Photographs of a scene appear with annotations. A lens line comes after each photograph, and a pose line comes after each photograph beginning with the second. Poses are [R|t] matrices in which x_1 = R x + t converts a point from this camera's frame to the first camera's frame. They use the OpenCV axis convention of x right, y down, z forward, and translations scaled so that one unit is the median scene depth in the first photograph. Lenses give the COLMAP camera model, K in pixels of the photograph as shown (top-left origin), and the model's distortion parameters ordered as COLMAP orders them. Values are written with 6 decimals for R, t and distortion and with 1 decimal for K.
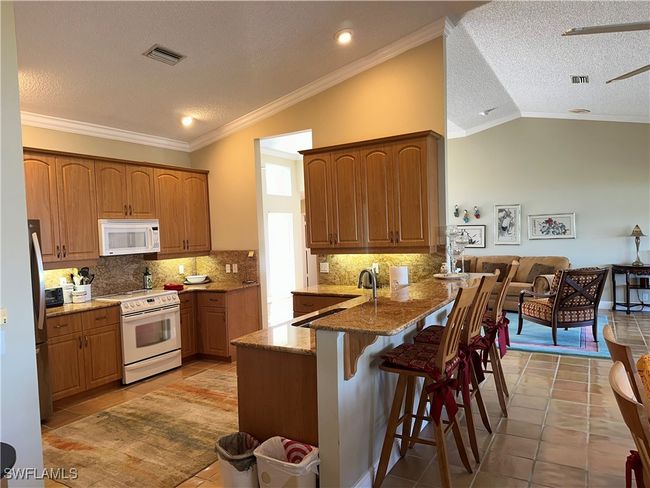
lens RADIAL K [[458.5, 0, 321.1], [0, 458.5, 245.9], [0, 0, 1]] dist [0.033641, -0.014622]
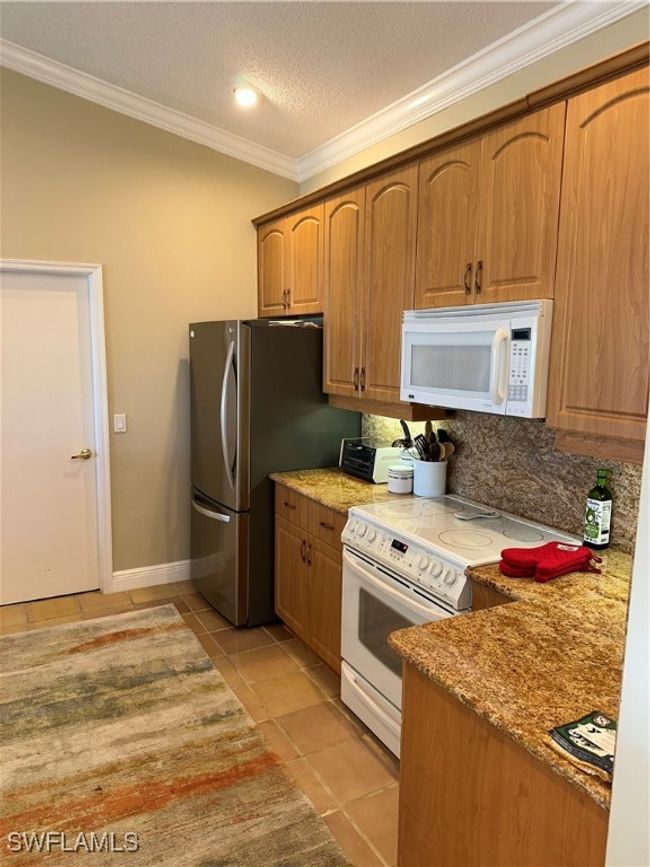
lens RADIAL K [[611.5, 0, 325.6], [0, 611.5, 430.3], [0, 0, 1]] dist [0.033641, -0.014622]
pose [[-0.507701, 0.146435, -0.848997, 0.037118], [-0.025106, 0.982516, 0.184478, -0.053932], [0.861167, 0.114975, -0.495148, 1.272541]]
